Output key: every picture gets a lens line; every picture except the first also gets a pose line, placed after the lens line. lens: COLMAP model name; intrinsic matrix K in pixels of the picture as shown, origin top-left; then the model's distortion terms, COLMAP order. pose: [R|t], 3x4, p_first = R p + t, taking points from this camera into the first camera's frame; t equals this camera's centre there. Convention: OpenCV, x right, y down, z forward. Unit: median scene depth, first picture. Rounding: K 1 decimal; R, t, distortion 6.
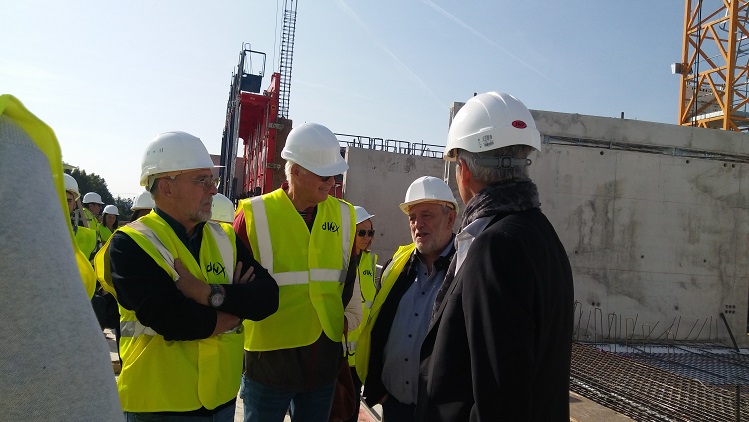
lens RADIAL K [[601.1, 0, 374.2], [0, 601.1, 217.3], [0, 0, 1]] dist [0.052466, -0.089059]
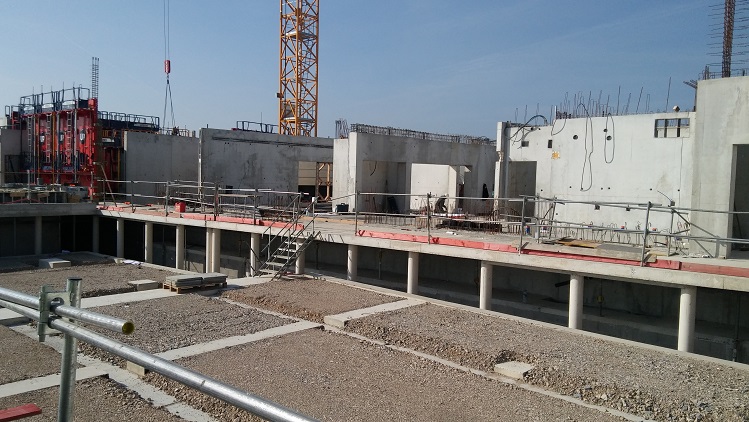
lens RADIAL K [[601.1, 0, 373.2], [0, 601.1, 216.8], [0, 0, 1]] dist [0.052466, -0.089059]
pose [[0.837175, -0.081981, 0.540756, -0.716782], [0.013817, 0.991557, 0.128934, -0.120863], [-0.546760, -0.100469, 0.831240, -1.748203]]
